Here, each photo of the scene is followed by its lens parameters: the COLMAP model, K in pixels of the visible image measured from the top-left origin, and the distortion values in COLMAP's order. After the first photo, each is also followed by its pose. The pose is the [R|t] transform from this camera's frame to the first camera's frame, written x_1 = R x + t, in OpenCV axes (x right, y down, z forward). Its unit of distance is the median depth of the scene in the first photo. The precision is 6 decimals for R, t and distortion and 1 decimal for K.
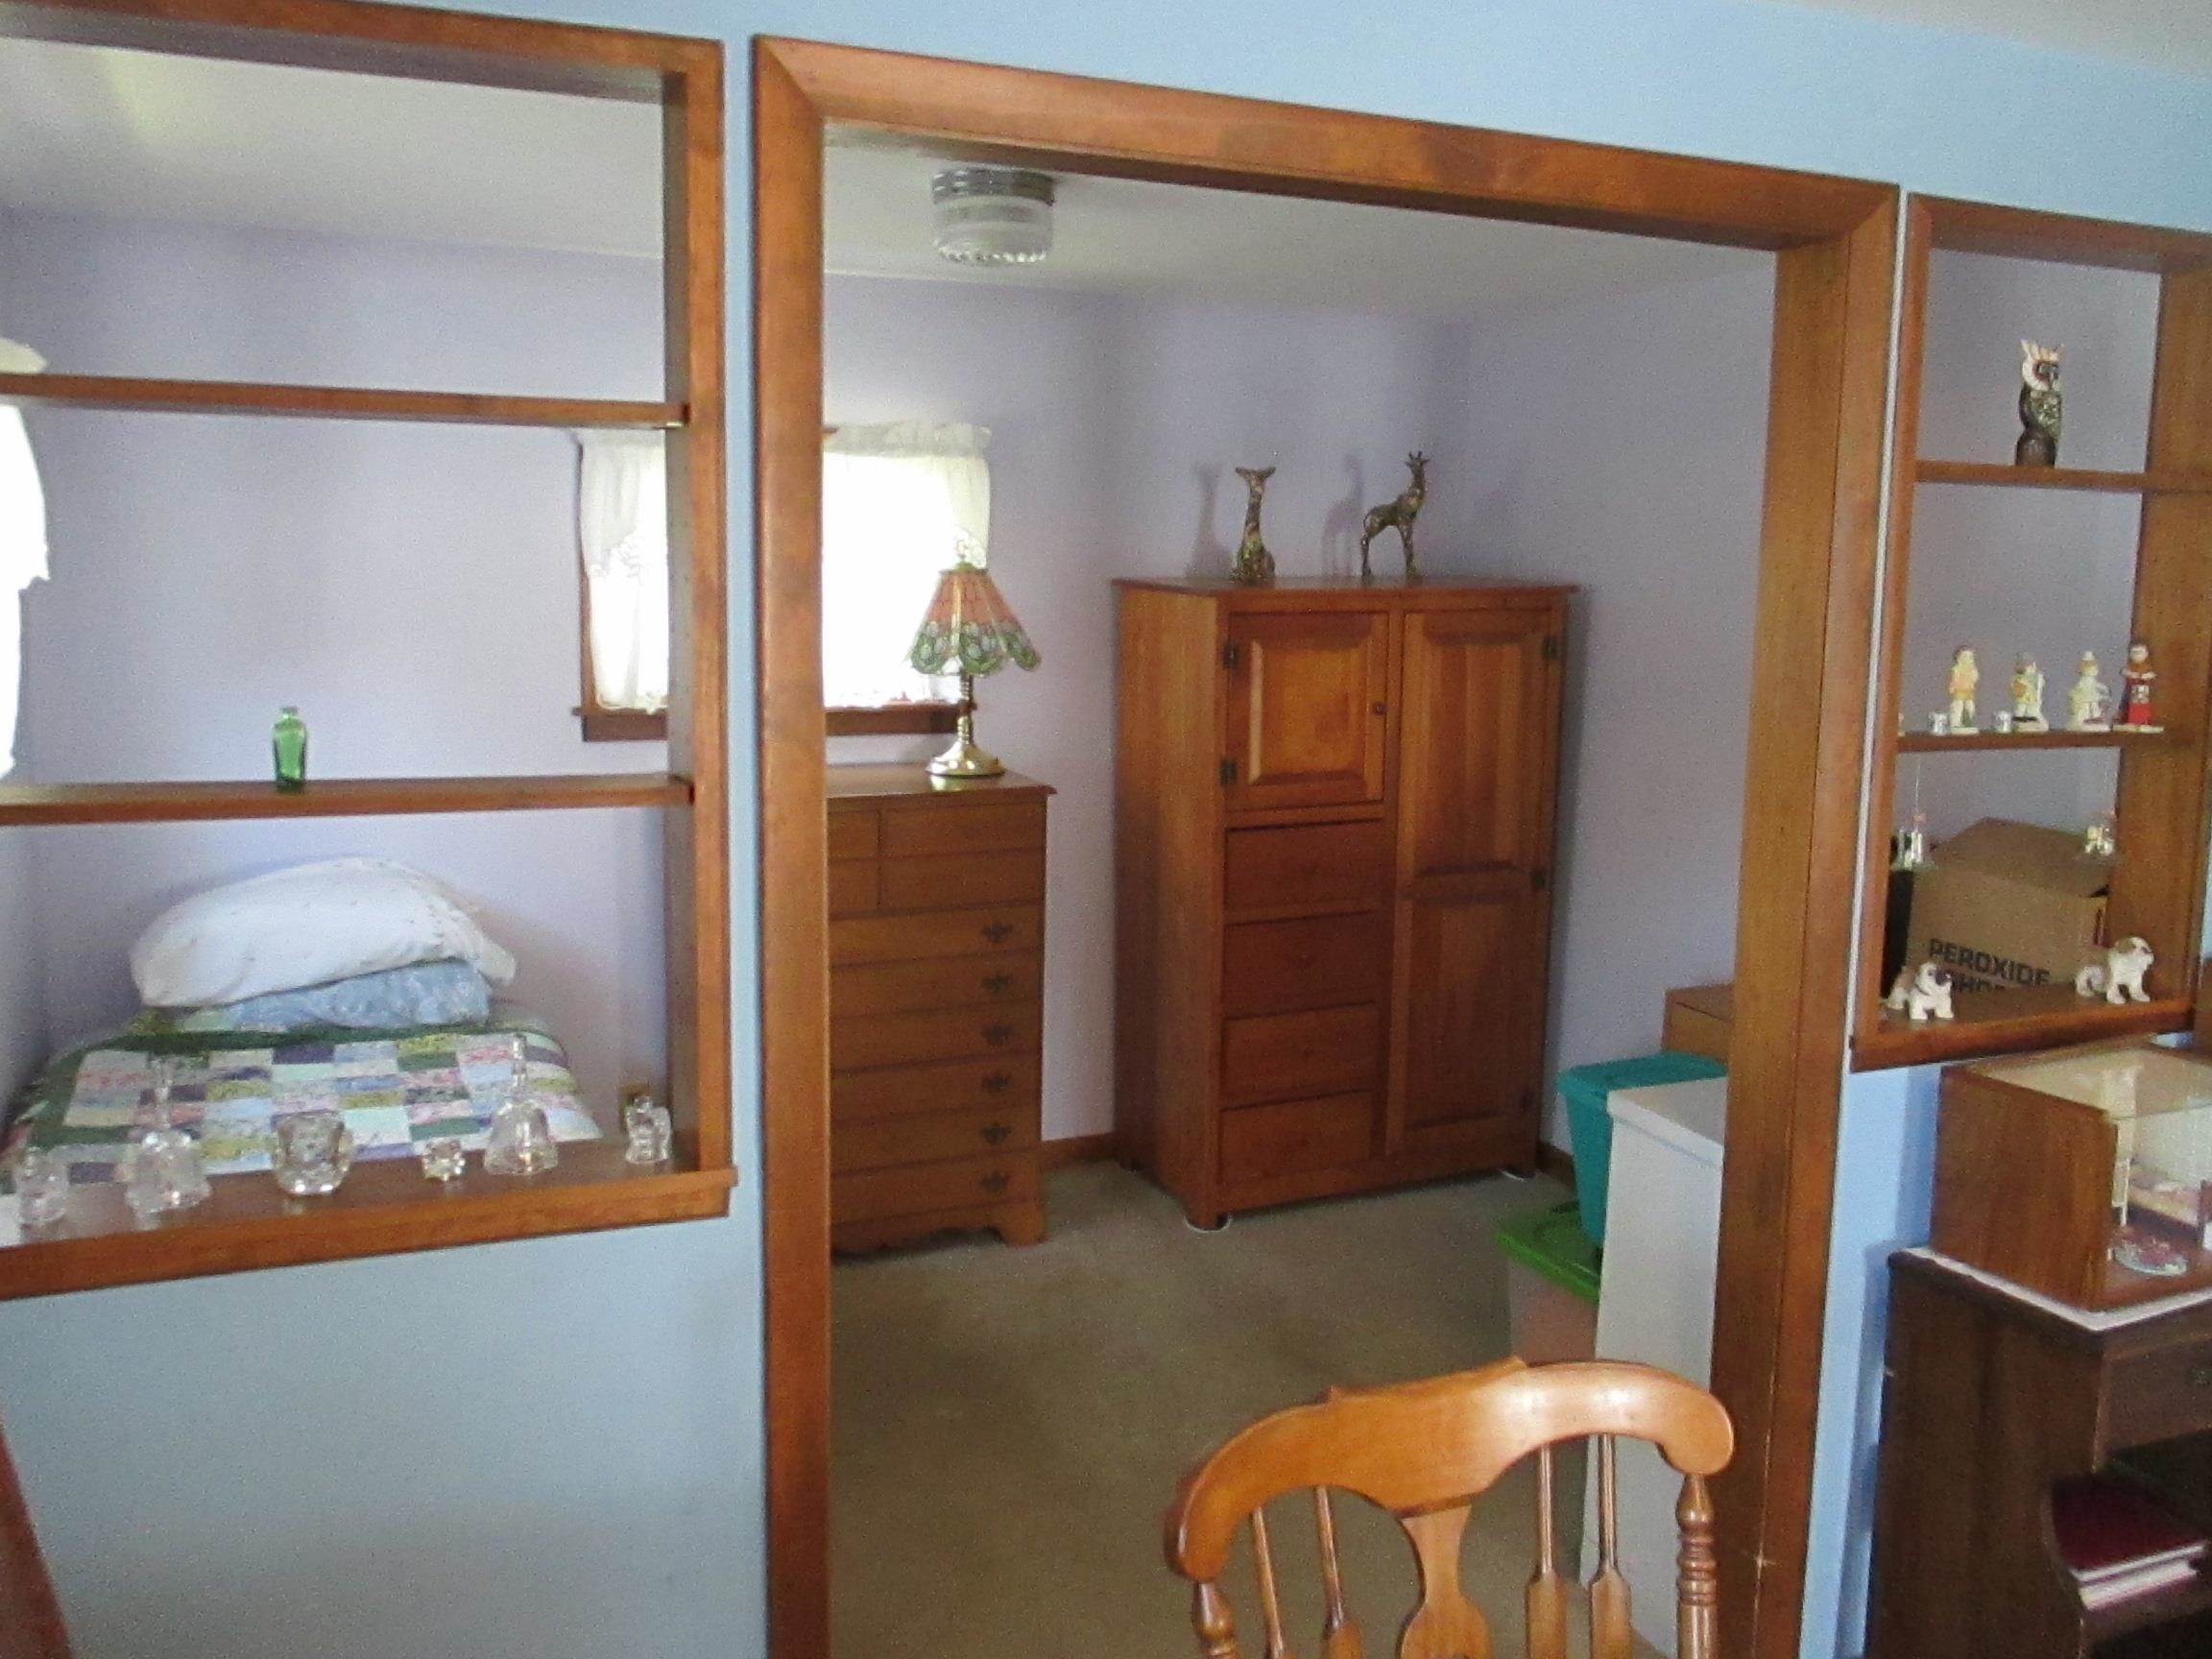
lens RADIAL K [[1851.1, 0, 1102.9], [0, 1851.1, 815.1], [0, 0, 1]] dist [-0.012938, -0.018251]
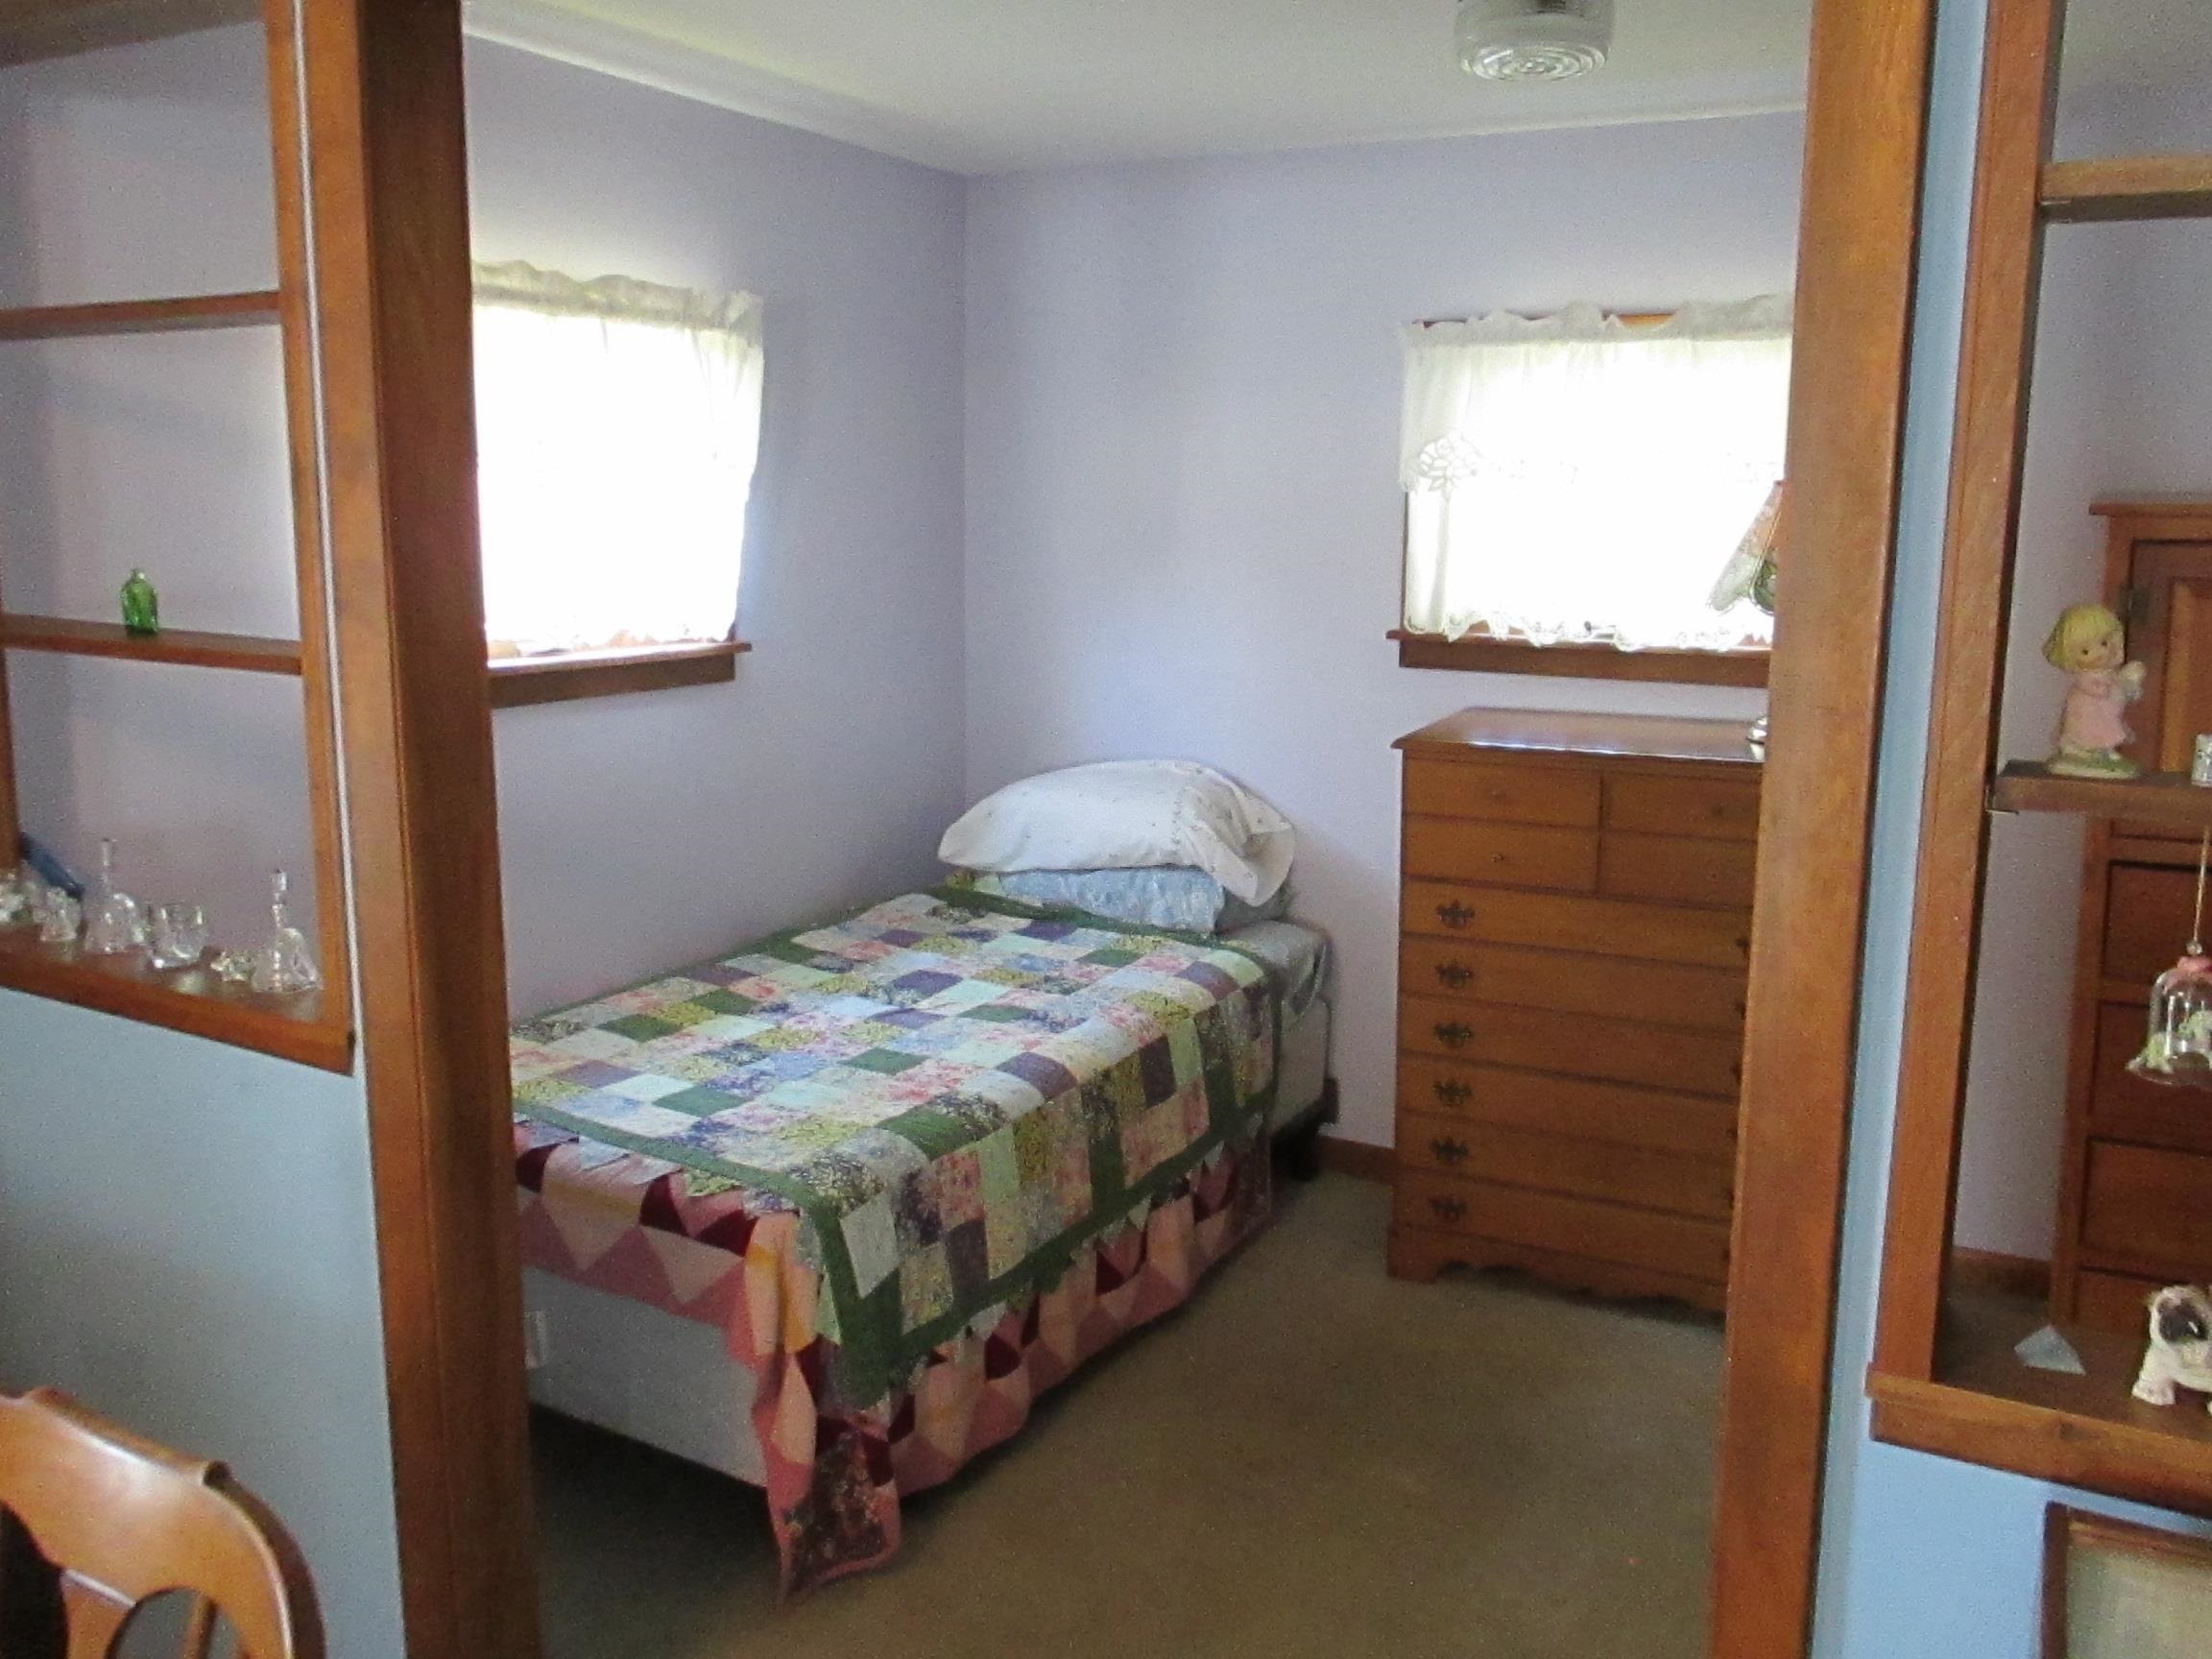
lens RADIAL K [[1851.1, 0, 1107.2], [0, 1851.1, 800.4], [0, 0, 1]] dist [-0.012938, -0.018251]
pose [[0.613463, 0.122366, -0.780186, 0.415778], [-0.106106, 0.991736, 0.072114, -0.027478], [0.782563, 0.038543, 0.621377, 0.337964]]
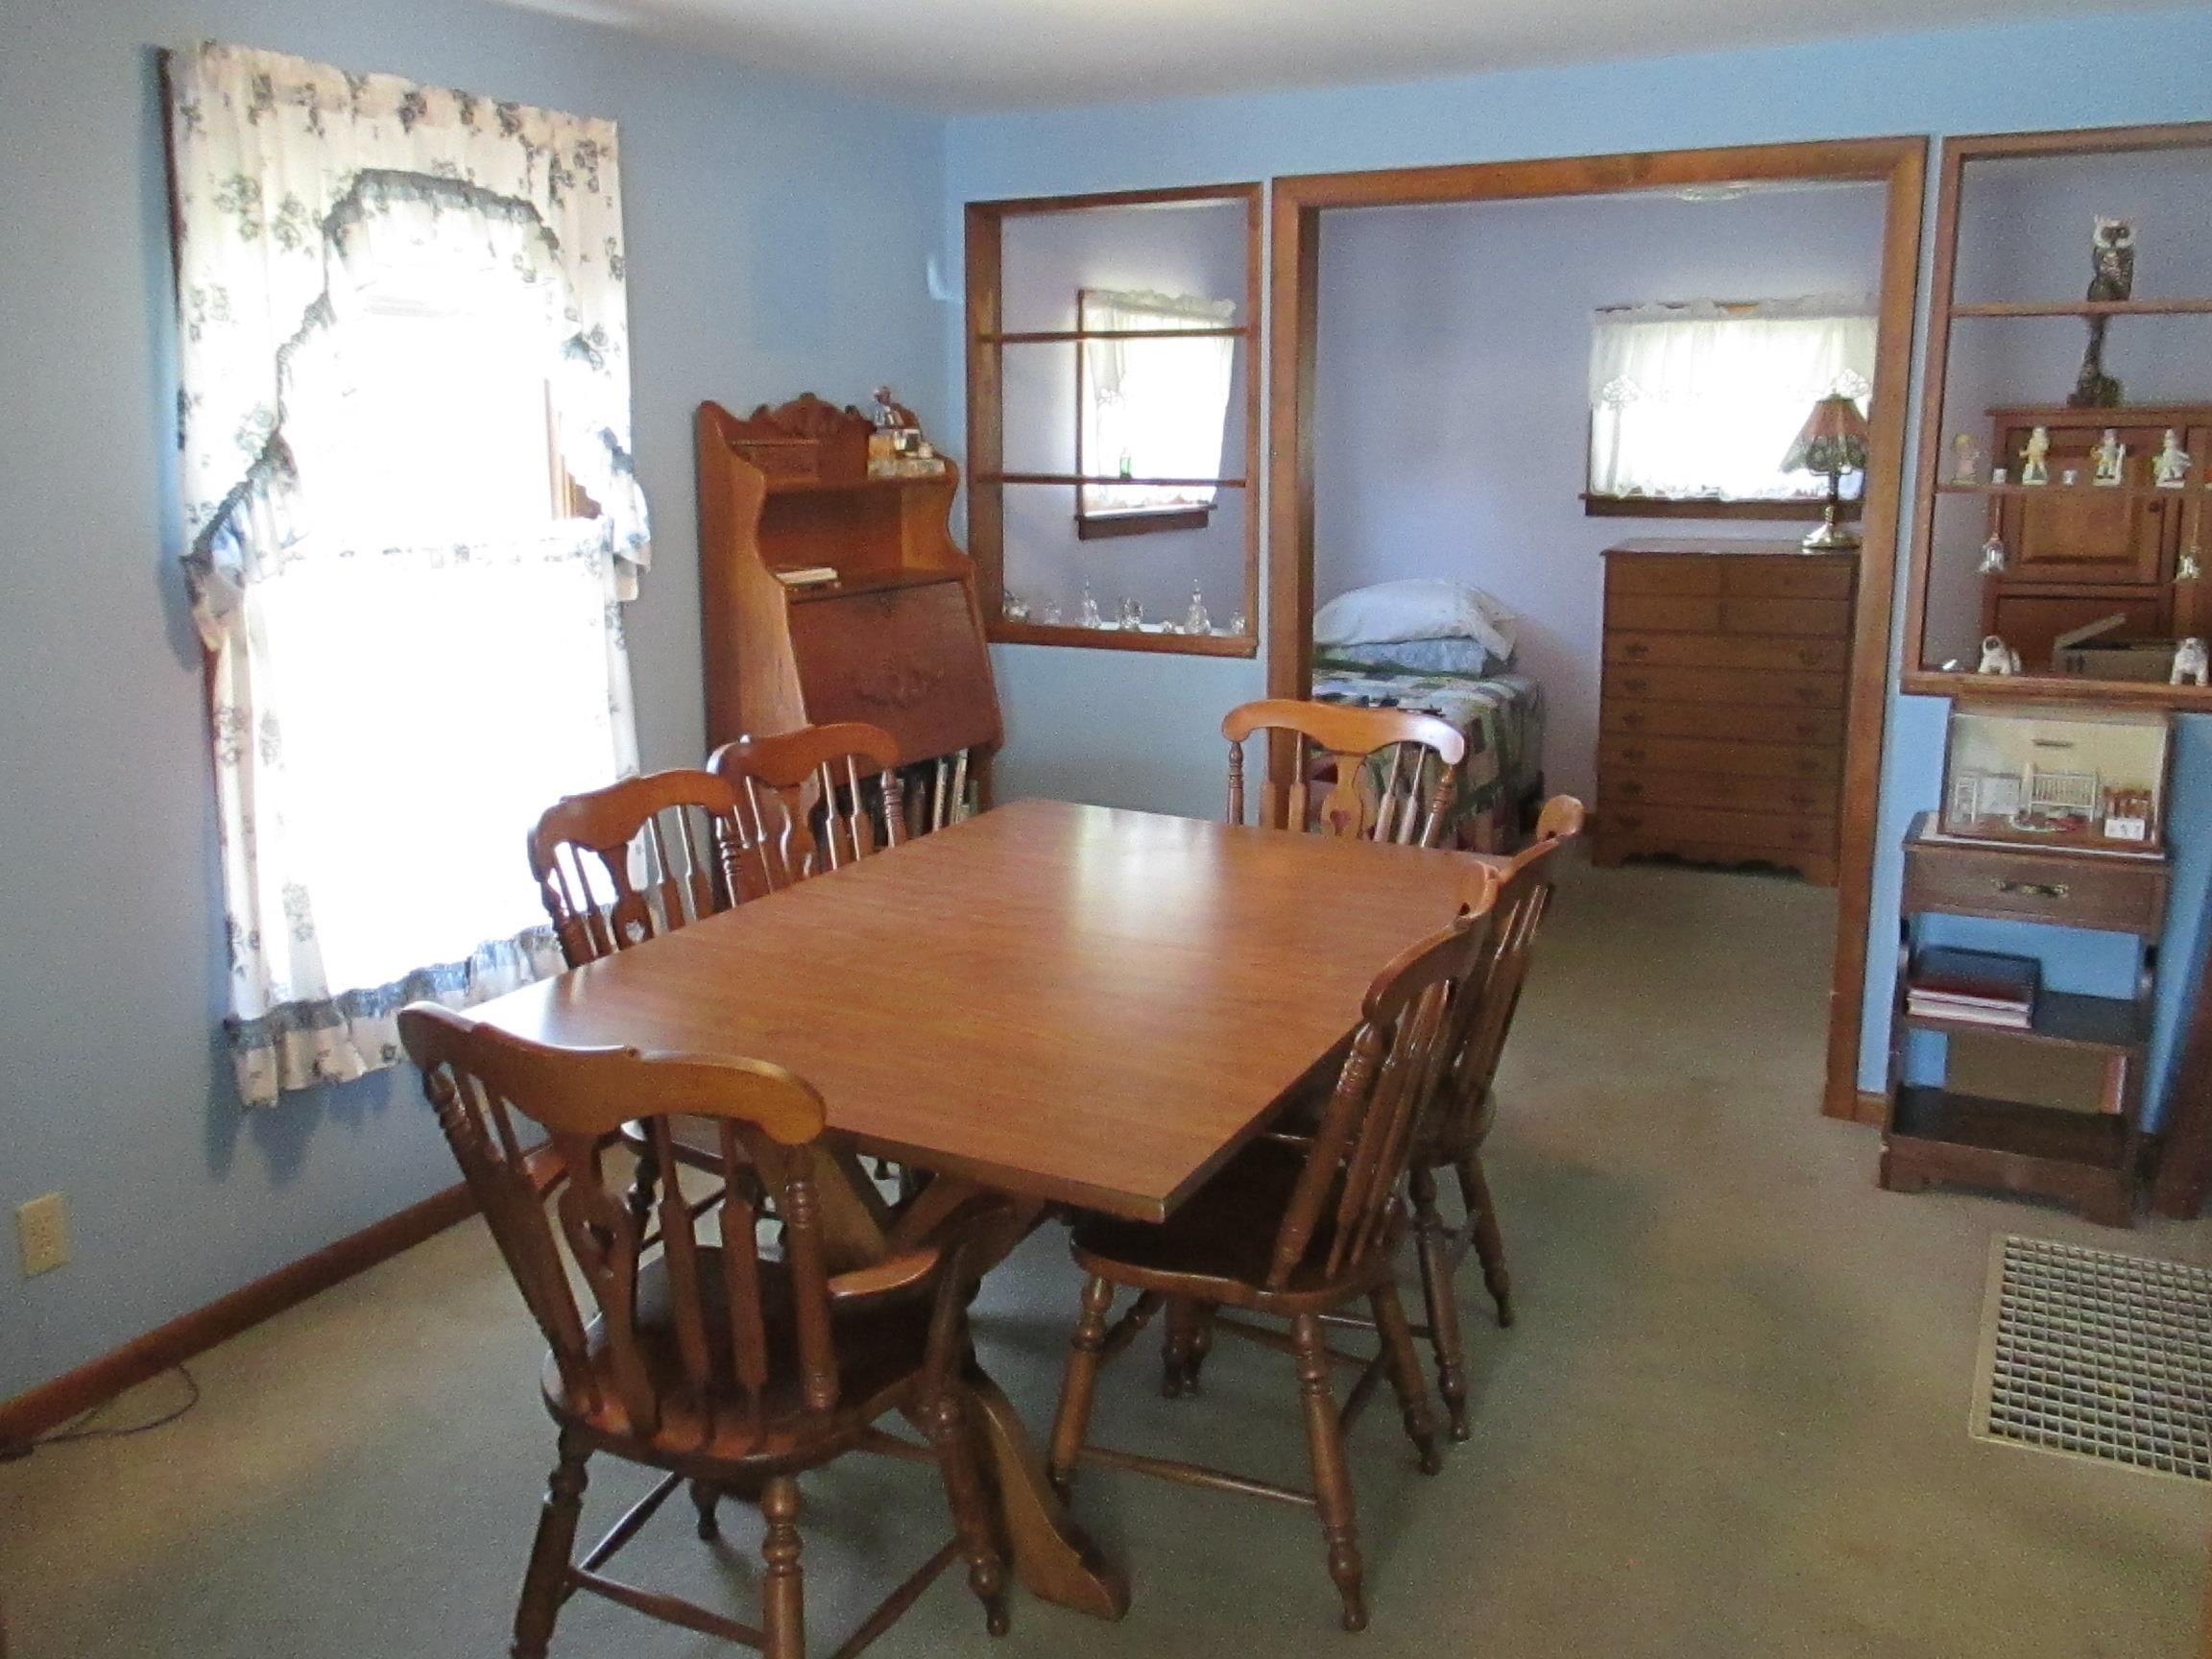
lens RADIAL K [[1851.1, 0, 1098.3], [0, 1851.1, 808.2], [0, 0, 1]] dist [-0.012938, -0.018251]
pose [[0.631667, 0.139958, -0.762501, 0.775004], [-0.088920, 0.990157, 0.108082, 0.082050], [0.770123, -0.000470, 0.637895, -0.361130]]
